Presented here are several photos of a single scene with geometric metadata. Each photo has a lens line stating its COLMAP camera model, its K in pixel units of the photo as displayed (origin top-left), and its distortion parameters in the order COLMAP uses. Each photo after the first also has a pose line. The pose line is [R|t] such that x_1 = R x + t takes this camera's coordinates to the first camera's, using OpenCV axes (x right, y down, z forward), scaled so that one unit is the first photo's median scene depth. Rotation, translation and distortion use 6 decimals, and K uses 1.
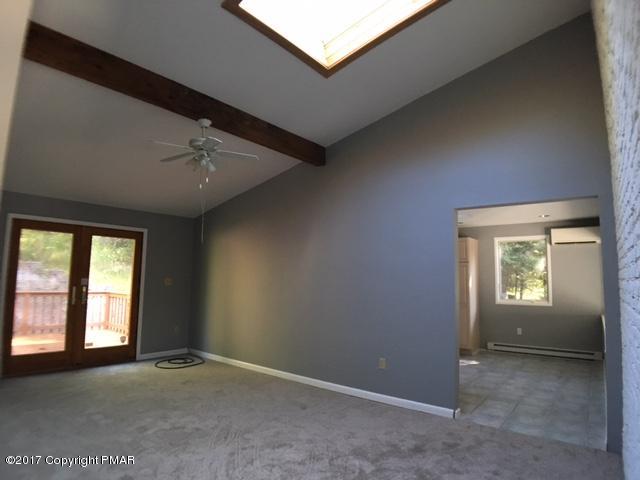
lens RADIAL K [[379.2, 0, 320.0], [0, 379.2, 240.0], [0, 0, 1]] dist [-0.073917, 0.001887]
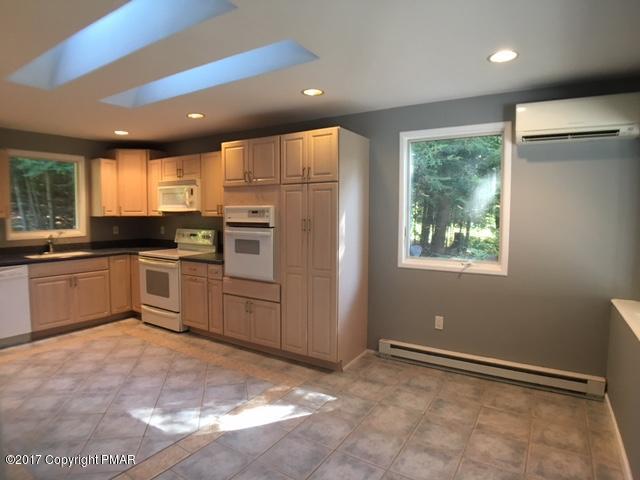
lens RADIAL K [[379.2, 0, 320.0], [0, 379.2, 240.0], [0, 0, 1]] dist [-0.073917, 0.001887]
pose [[0.993952, -0.016845, 0.108514, 0.319094], [-0.002162, 0.984972, 0.172701, 0.049688], [-0.109792, -0.171891, 0.978979, 0.526938]]
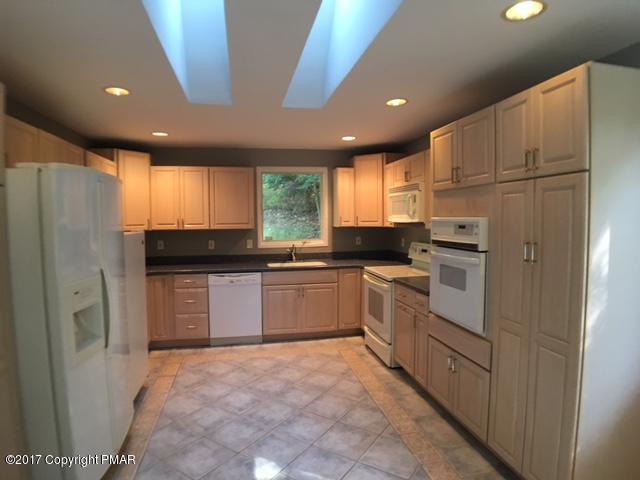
lens RADIAL K [[379.2, 0, 320.0], [0, 379.2, 240.0], [0, 0, 1]] dist [-0.073917, 0.001887]
pose [[0.764079, 0.016566, -0.644910, 0.406301], [0.086395, 0.988038, 0.127739, 0.058000], [0.639312, -0.153319, 0.753508, 0.699277]]
